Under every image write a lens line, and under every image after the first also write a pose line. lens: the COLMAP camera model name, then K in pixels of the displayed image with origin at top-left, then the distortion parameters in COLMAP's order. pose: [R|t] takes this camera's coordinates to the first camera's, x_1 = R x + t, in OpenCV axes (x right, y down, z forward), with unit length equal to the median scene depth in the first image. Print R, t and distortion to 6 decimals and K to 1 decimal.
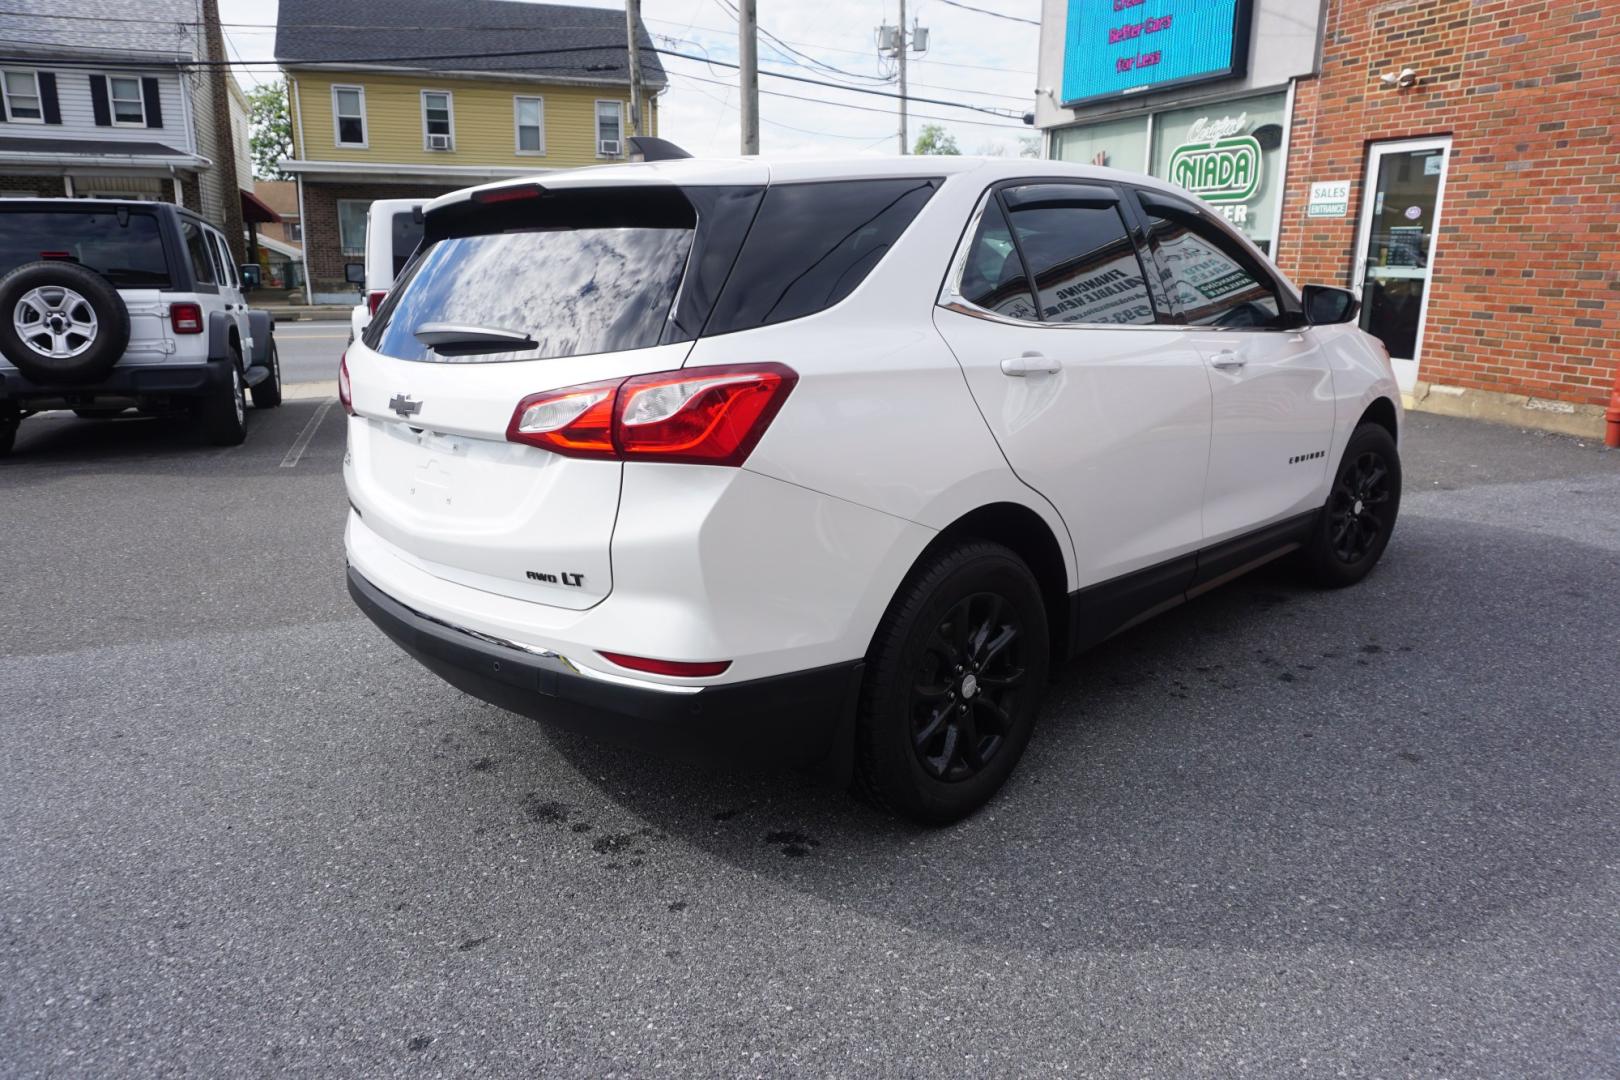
lens RADIAL K [[1089.8, 0, 808.7], [0, 1089.8, 531.0], [0, 0, 1]] dist [-0.047714, 0.035002]
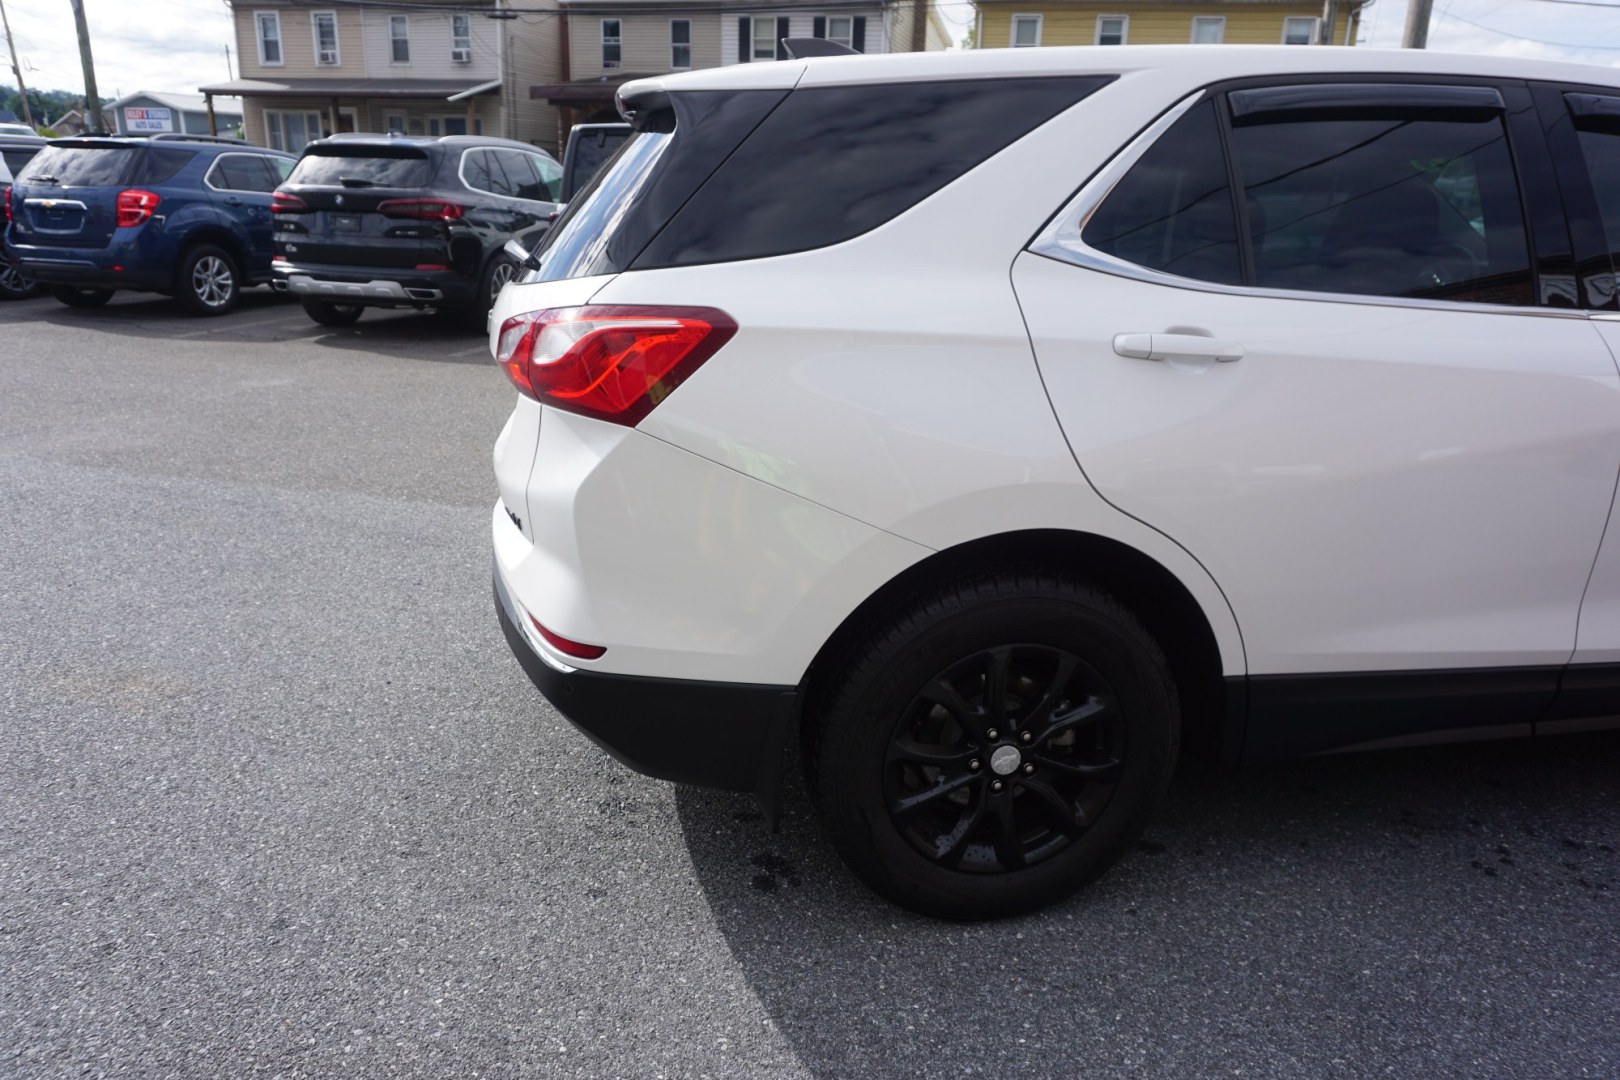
lens RADIAL K [[1089.8, 0, 806.6], [0, 1089.8, 530.5], [0, 0, 1]] dist [-0.047714, 0.035002]
pose [[0.824008, 0.191064, -0.533391, 0.119858], [-0.160064, 0.981577, 0.104333, -0.021042], [0.543498, -0.000595, 0.839410, 0.085064]]
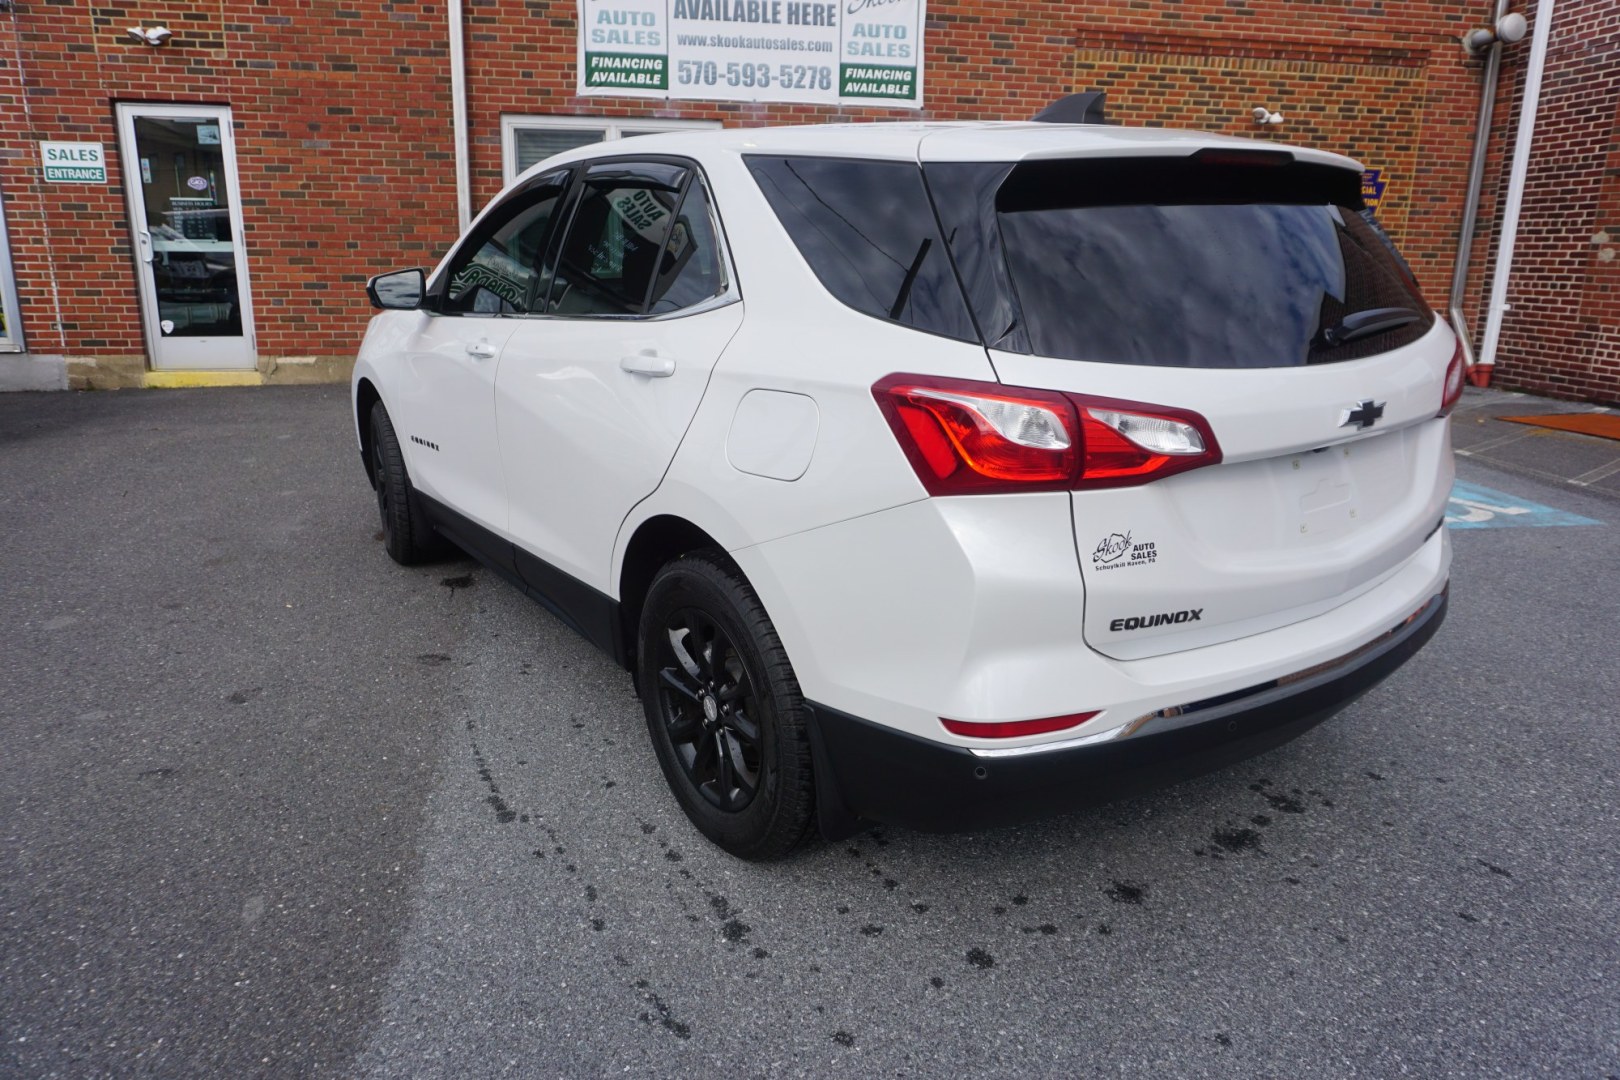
lens RADIAL K [[1089.8, 0, 804.5], [0, 1089.8, 528.9], [0, 0, 1]] dist [-0.047714, 0.035002]
pose [[0.175968, -0.255140, 0.950757, -0.341494], [0.233734, 0.949037, 0.211418, -0.083373], [-0.956245, 0.185021, 0.226634, 0.336634]]
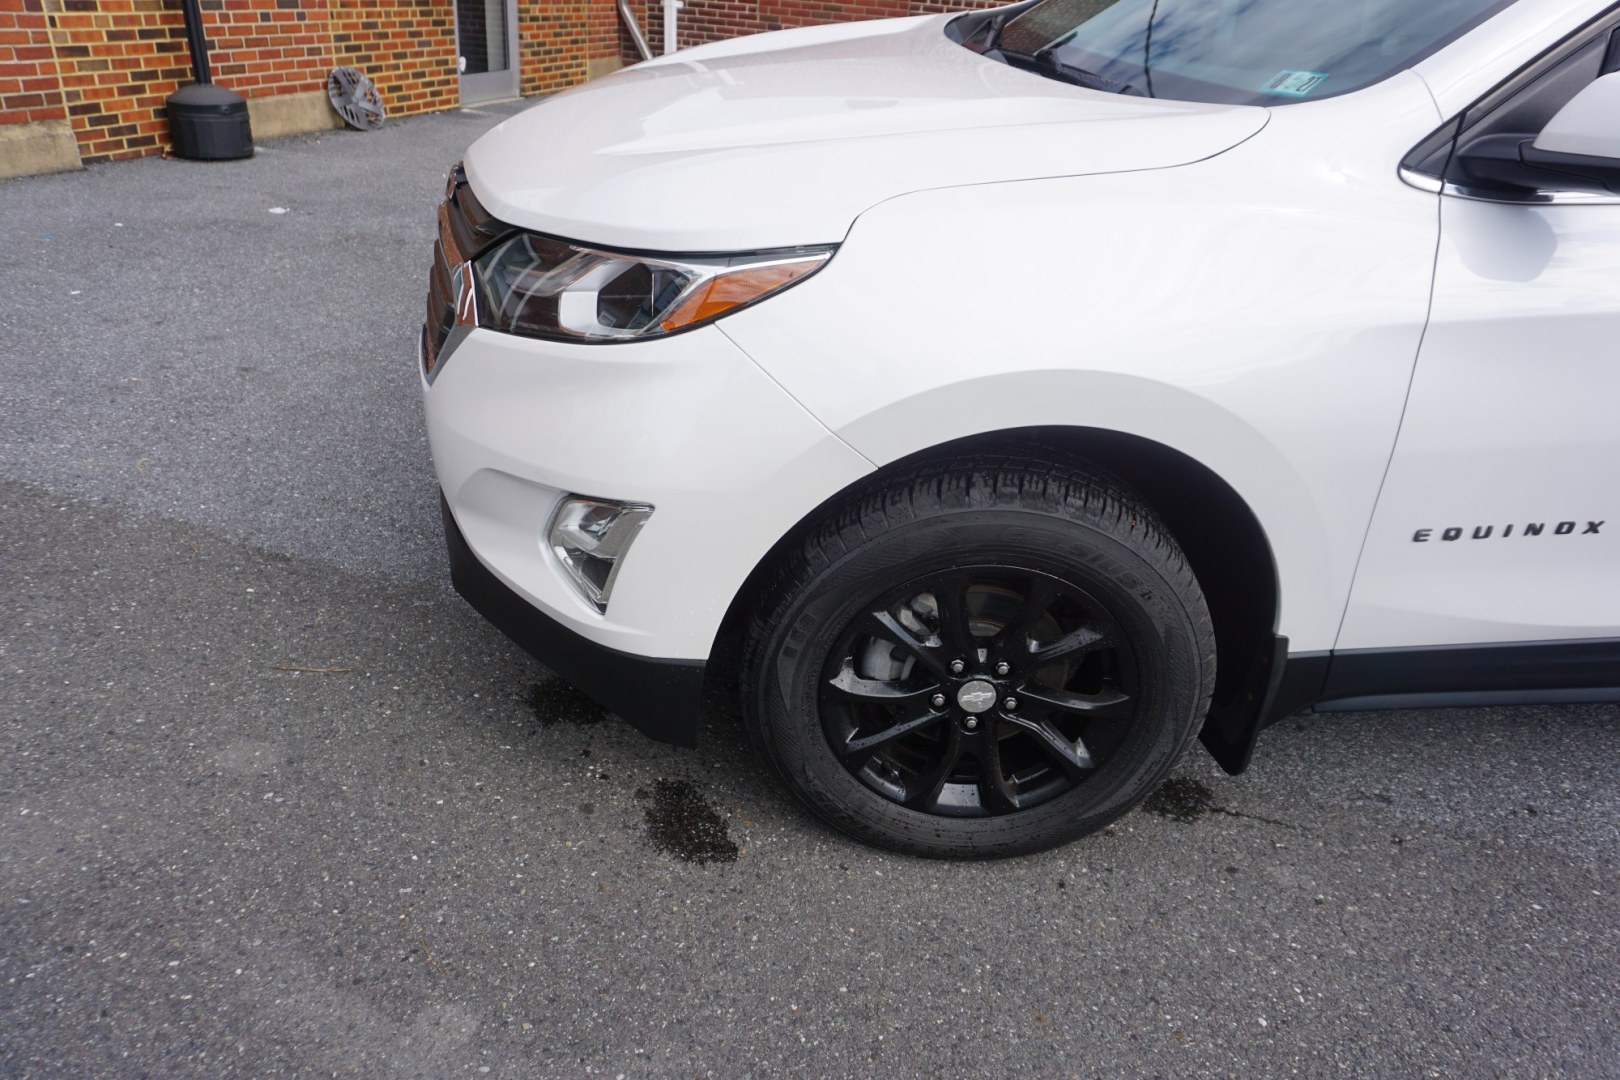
lens RADIAL K [[1089.8, 0, 823.2], [0, 1089.8, 520.7], [0, 0, 1]] dist [-0.047714, 0.035002]
pose [[-0.796751, -0.332052, 0.504905, 0.058687], [0.073321, 0.776220, 0.626184, -0.178488], [-0.599843, 0.535933, -0.594108, 0.746738]]
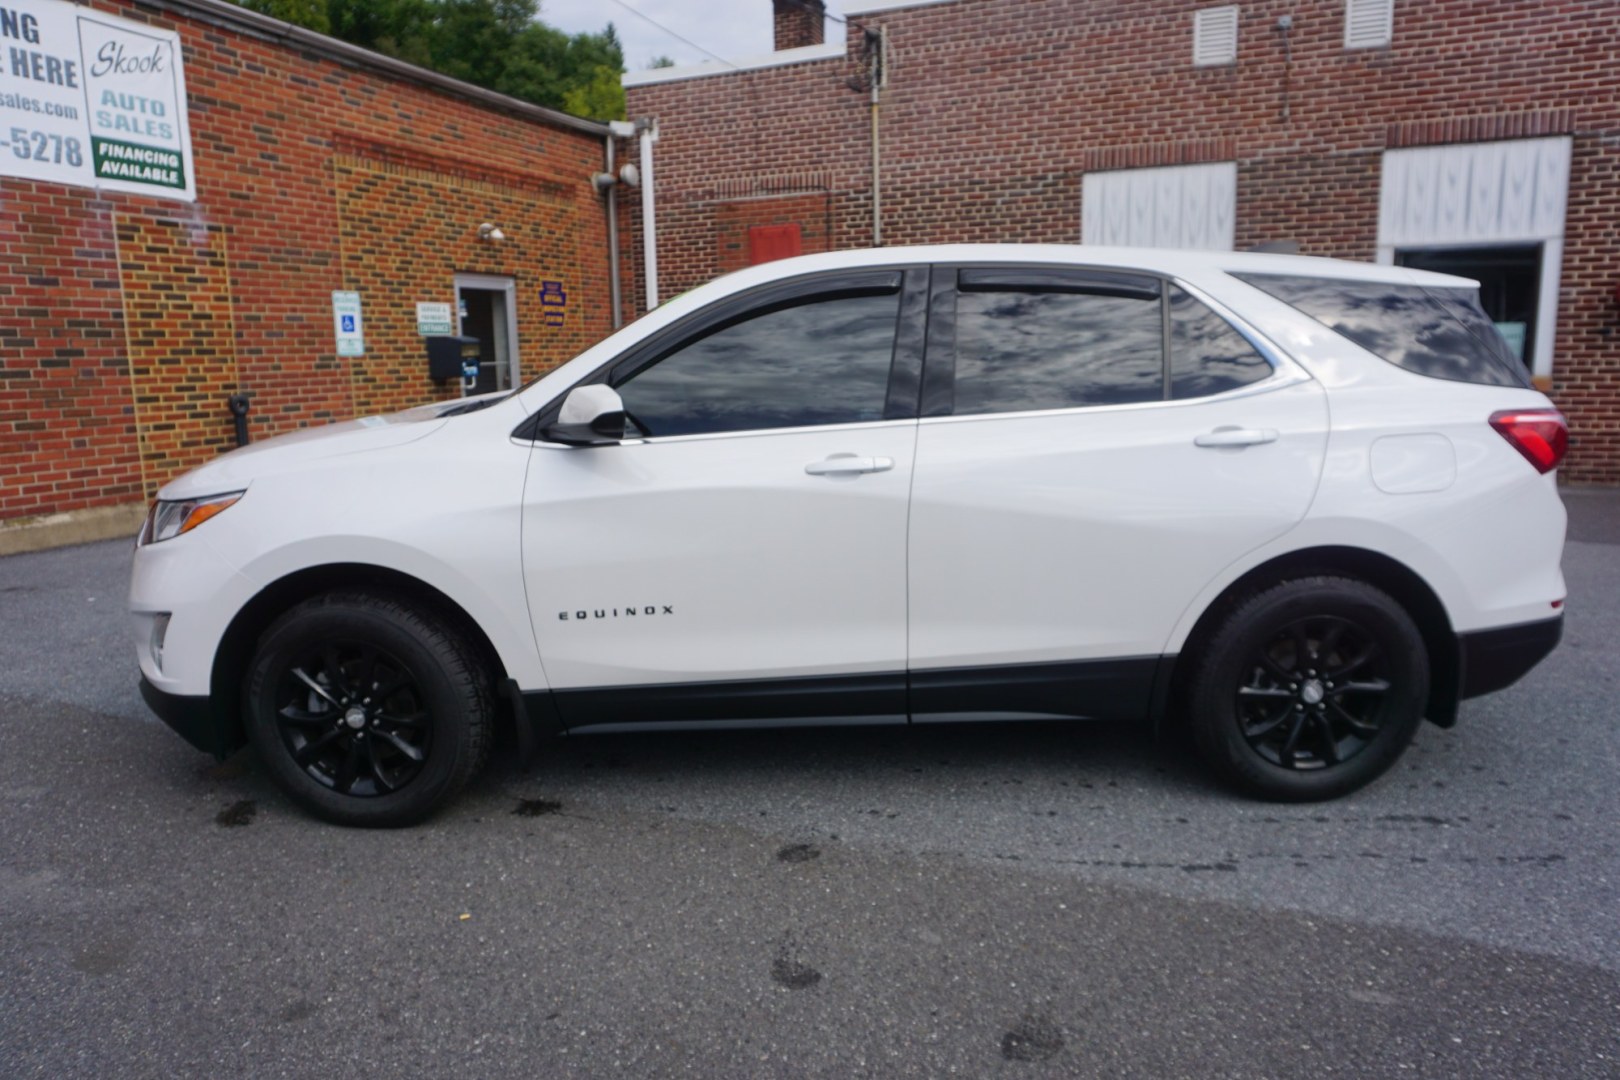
lens RADIAL K [[1089.8, 0, 810.9], [0, 1089.8, 525.0], [0, 0, 1]] dist [-0.047714, 0.035002]
pose [[-0.731465, -0.104100, 0.673886, -0.207554], [0.180658, 0.923375, 0.338734, -0.186405], [-0.657512, 0.369515, -0.656610, 0.746565]]
